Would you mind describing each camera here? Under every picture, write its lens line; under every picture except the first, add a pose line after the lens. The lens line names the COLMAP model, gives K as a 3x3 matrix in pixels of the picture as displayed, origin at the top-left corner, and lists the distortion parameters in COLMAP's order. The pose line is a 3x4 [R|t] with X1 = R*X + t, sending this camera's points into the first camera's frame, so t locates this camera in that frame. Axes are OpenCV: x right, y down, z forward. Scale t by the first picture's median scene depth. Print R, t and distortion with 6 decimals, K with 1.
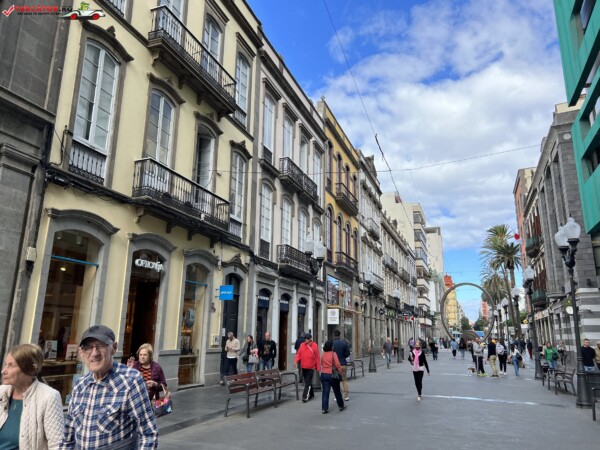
lens RADIAL K [[449.5, 0, 298.2], [0, 449.5, 226.9], [0, 0, 1]] dist [0.059578, -0.057725]
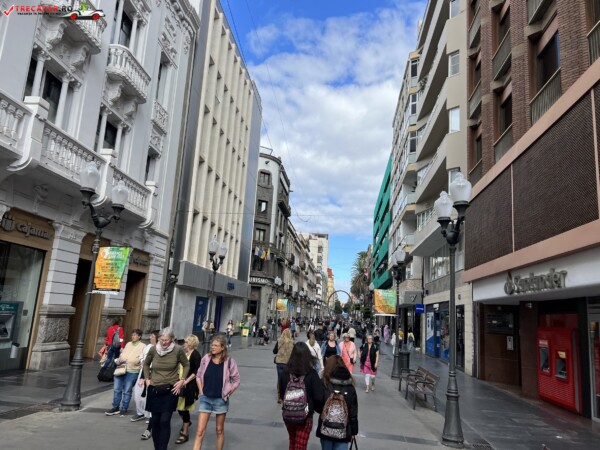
lens RADIAL K [[449.5, 0, 302.9], [0, 449.5, 224.5], [0, 0, 1]] dist [0.059578, -0.057725]
pose [[0.961604, 0.109011, 0.251863, -0.258682], [-0.122502, 0.991722, 0.038475, -0.176805], [-0.245584, -0.067852, 0.966998, -0.688776]]
